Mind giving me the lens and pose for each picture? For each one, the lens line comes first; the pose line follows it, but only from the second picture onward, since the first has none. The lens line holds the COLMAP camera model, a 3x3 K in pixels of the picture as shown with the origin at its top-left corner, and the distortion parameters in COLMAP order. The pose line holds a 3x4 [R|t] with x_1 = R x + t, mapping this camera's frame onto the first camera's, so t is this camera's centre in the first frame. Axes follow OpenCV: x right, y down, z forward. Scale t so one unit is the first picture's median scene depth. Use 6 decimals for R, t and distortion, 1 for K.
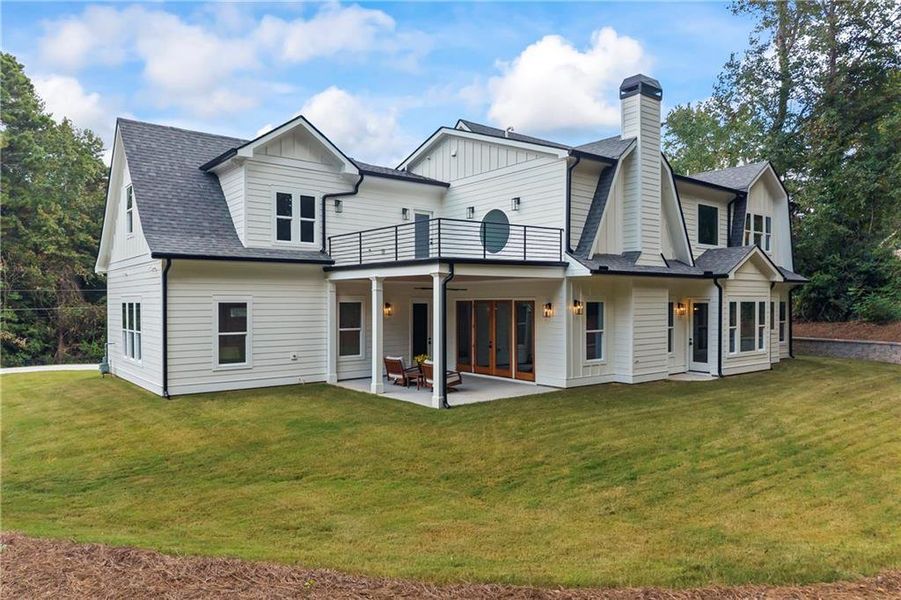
lens RADIAL K [[599.7, 0, 451.1], [0, 599.7, 300.9], [0, 0, 1]] dist [0.076025, -0.003571]
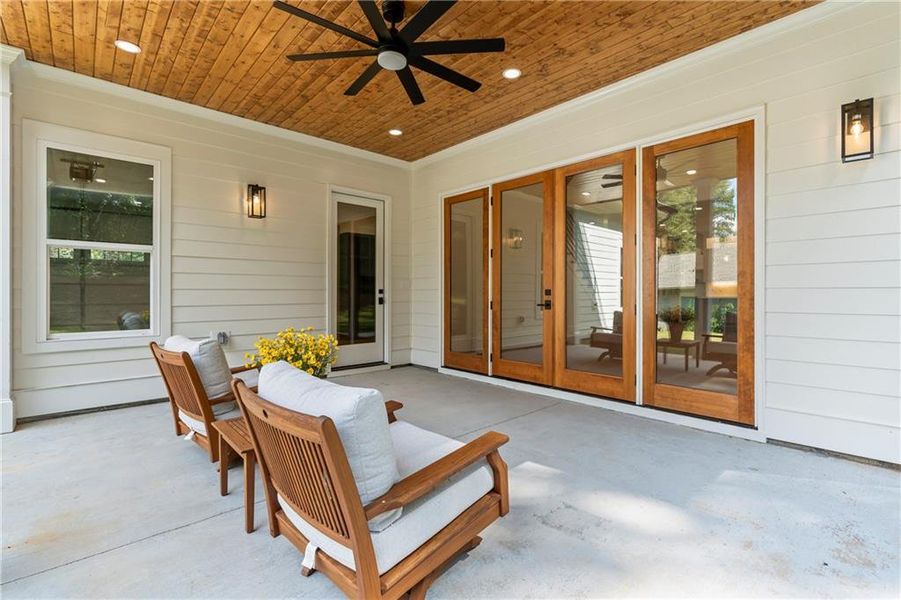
lens RADIAL K [[407.9, 0, 453.4], [0, 407.9, 294.1], [0, 0, 1]] dist [-0.011905, 0.004277]
pose [[0.998164, 0.000835, 0.060557, -0.002714], [-0.000862, 1.000000, 0.000423, 0.076038], [-0.060557, -0.000474, 0.998165, 0.835494]]
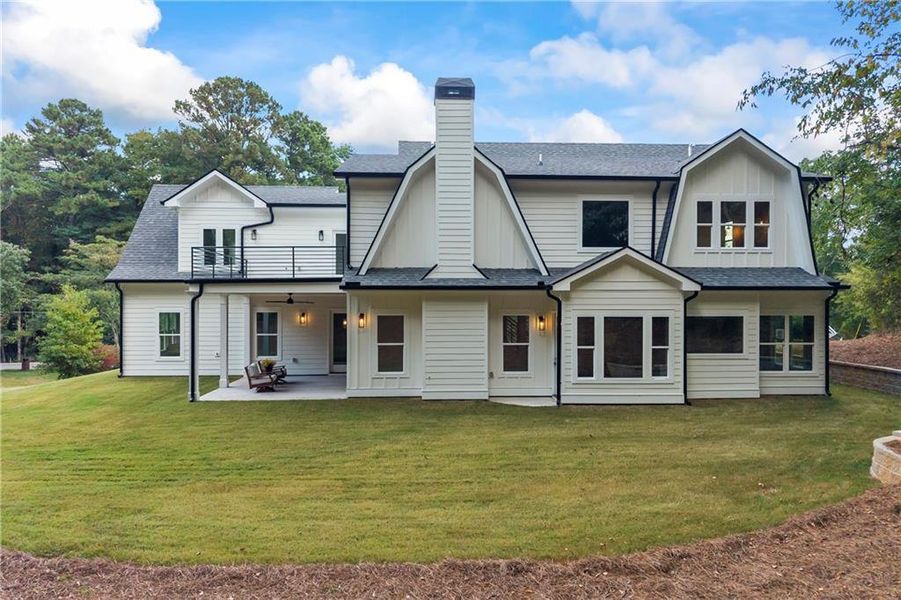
lens RADIAL K [[623.4, 0, 450.7], [0, 623.4, 302.2], [0, 0, 1]] dist [0.028071, -0.000070]
pose [[0.800078, 0.001701, -0.599894, 0.943842], [-0.000613, 0.999998, 0.002019, -0.022717], [0.599896, -0.001247, 0.800077, 0.227470]]
